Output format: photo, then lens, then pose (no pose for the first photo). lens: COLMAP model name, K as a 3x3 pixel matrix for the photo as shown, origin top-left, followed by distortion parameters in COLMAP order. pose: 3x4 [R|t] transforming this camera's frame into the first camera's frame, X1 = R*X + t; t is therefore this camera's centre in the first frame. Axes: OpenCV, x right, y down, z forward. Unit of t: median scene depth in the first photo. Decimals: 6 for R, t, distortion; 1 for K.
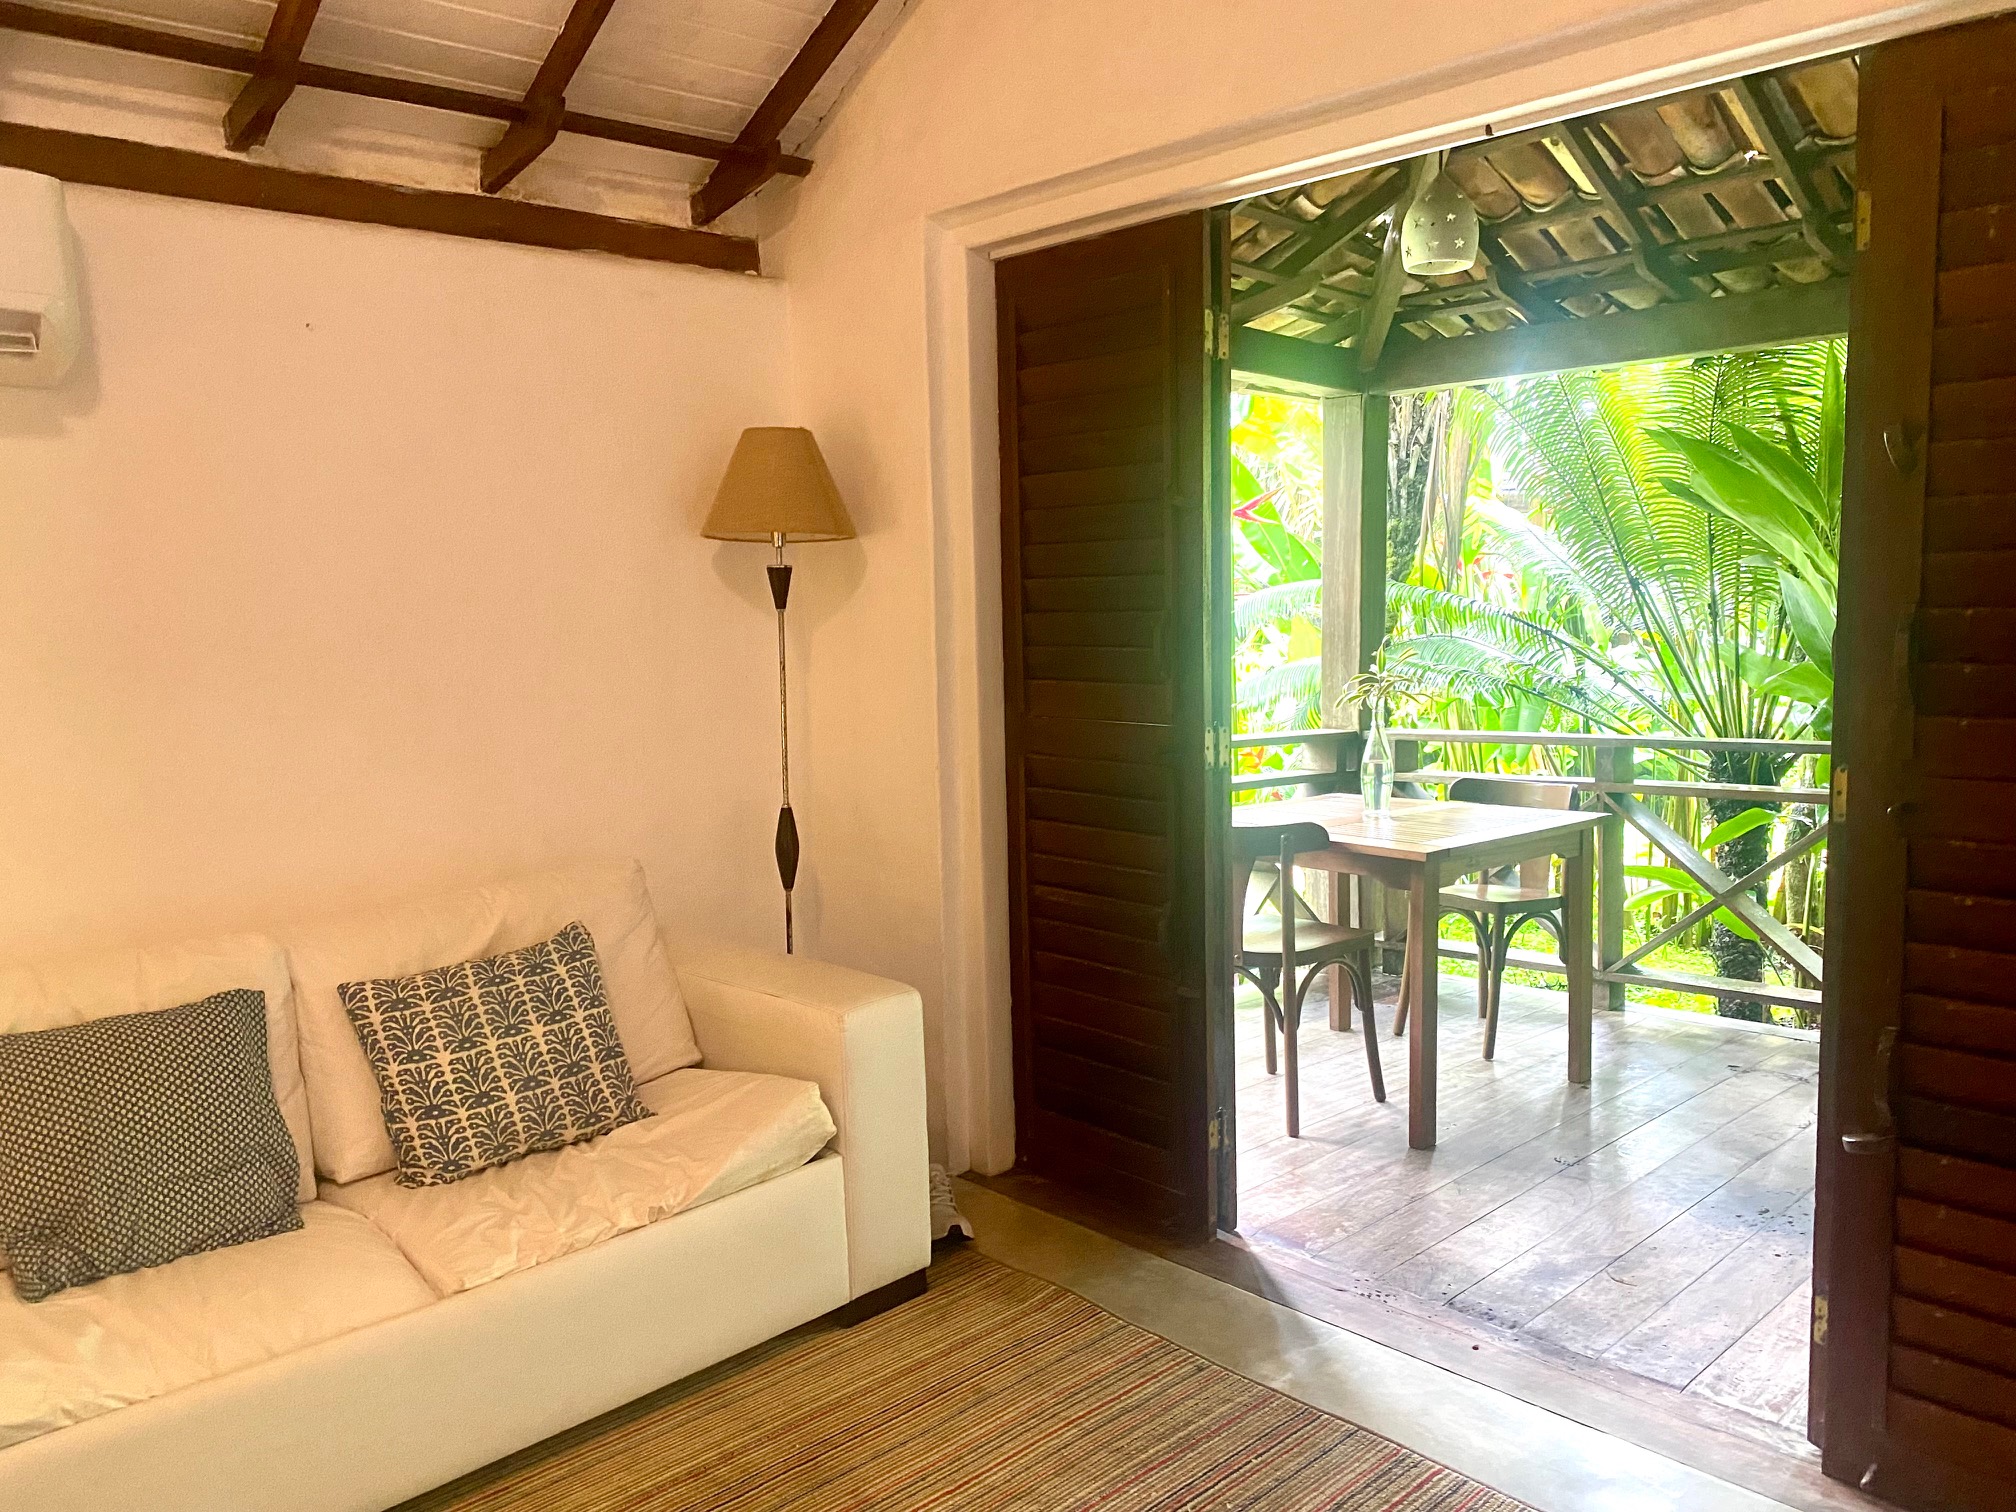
lens RADIAL K [[1542.5, 0, 1009.7], [0, 1542.5, 771.0], [0, 0, 1]] dist [0.001460, 0.002260]
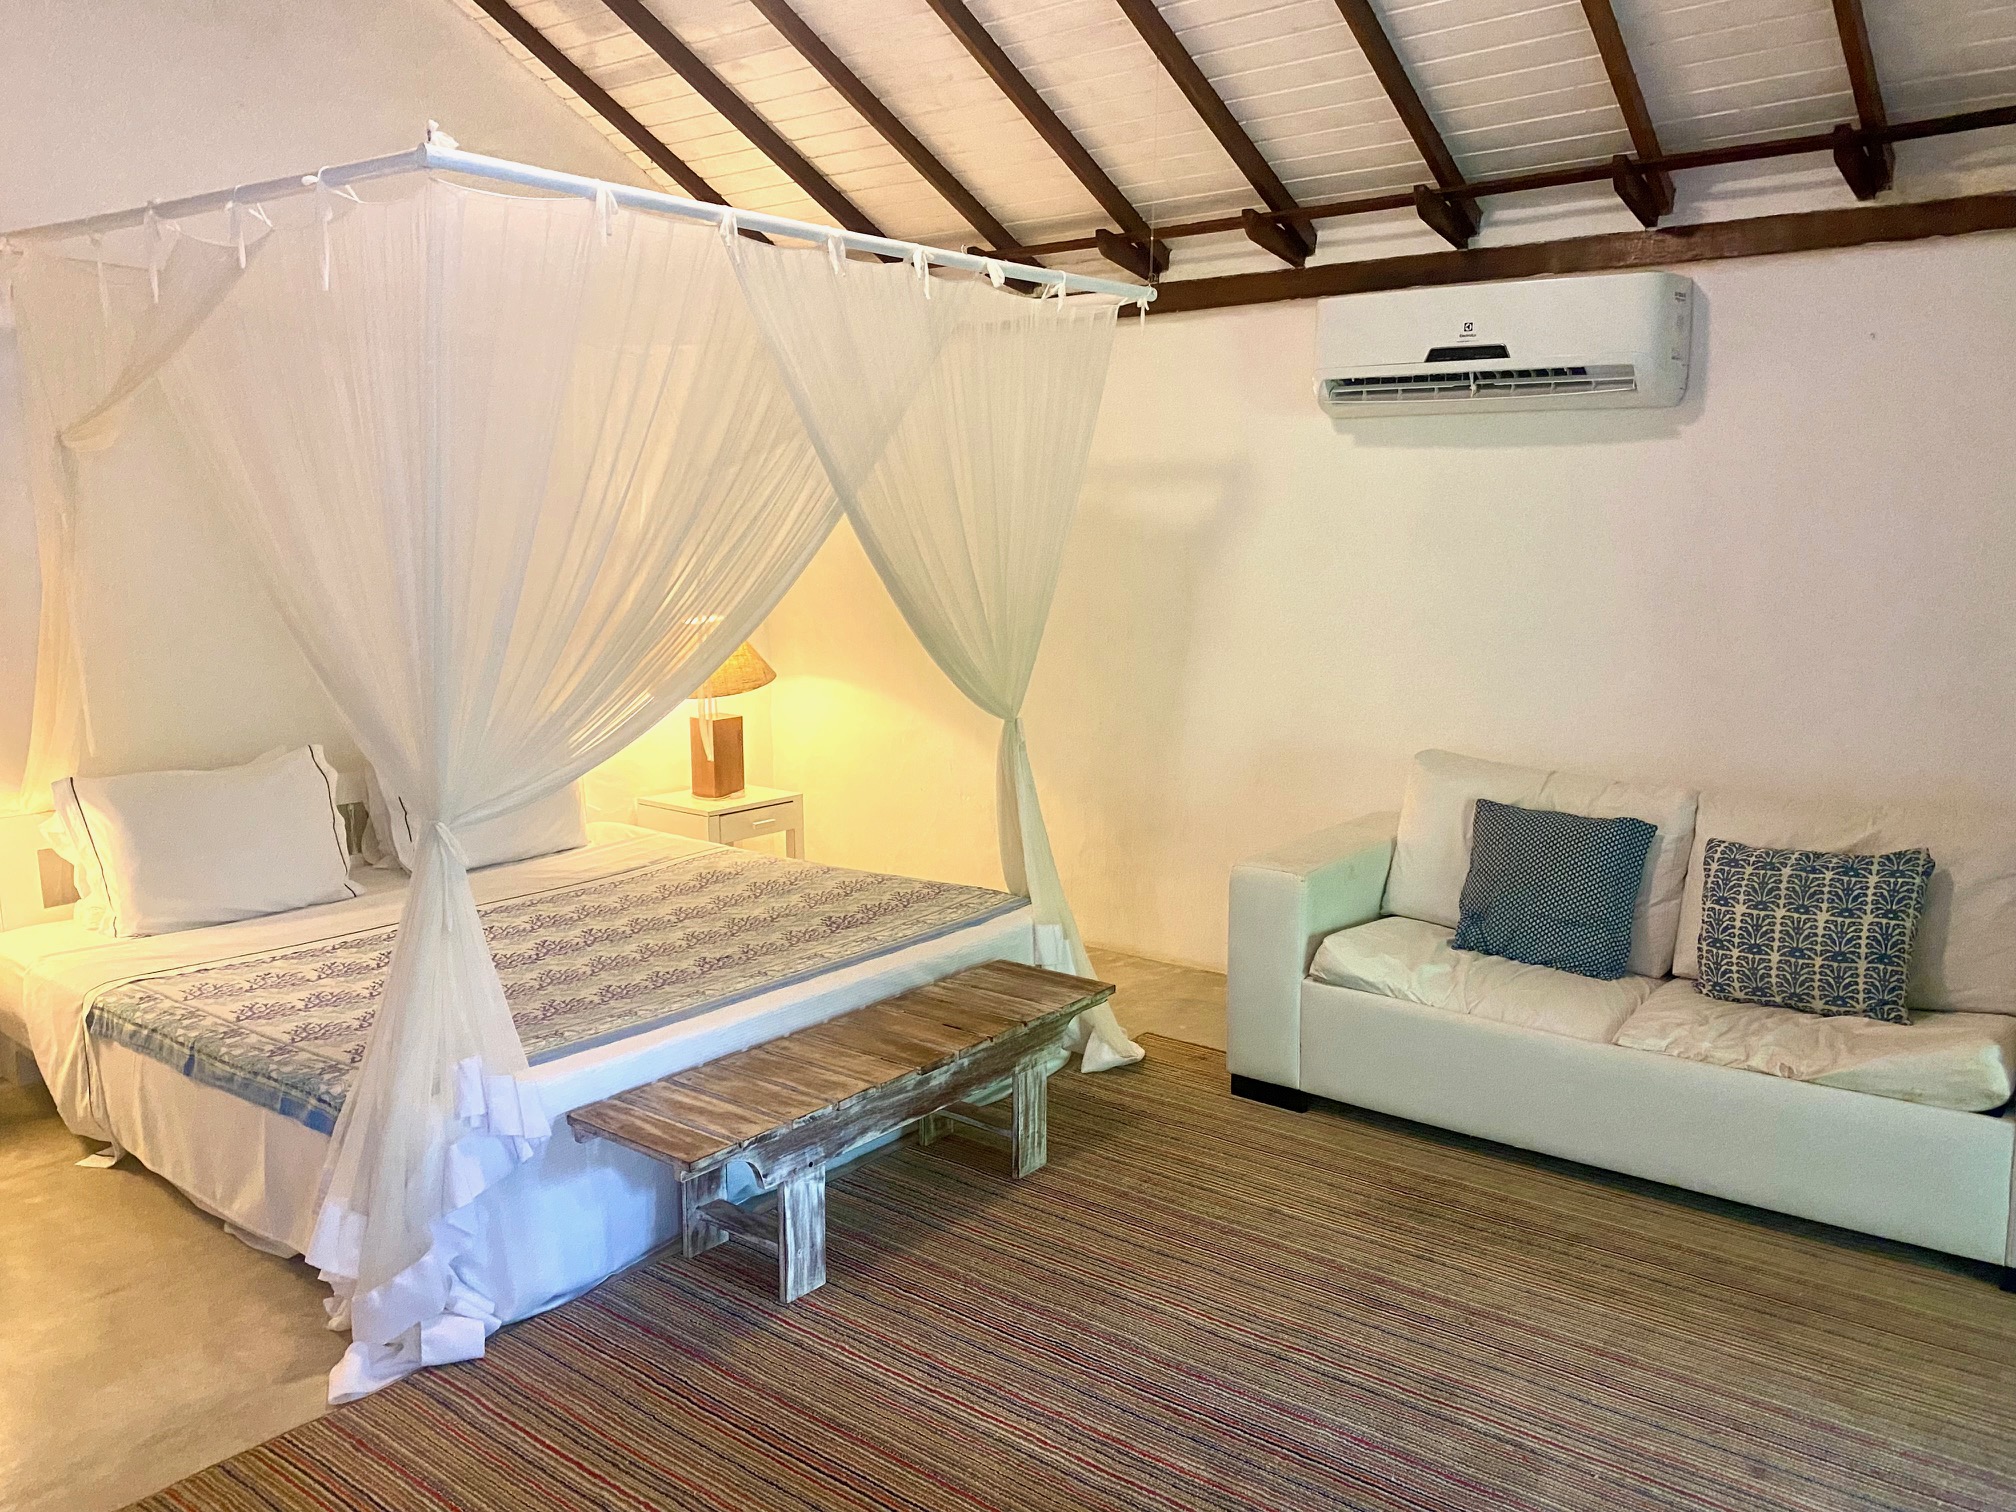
lens RADIAL K [[1542.5, 0, 1008.7], [0, 1542.5, 751.7], [0, 0, 1]] dist [0.001460, 0.002260]
pose [[0.139086, 0.173944, -0.974884, 0.799964], [-0.127221, 0.979433, 0.156605, -0.071810], [0.982074, 0.102244, 0.158355, 0.165072]]
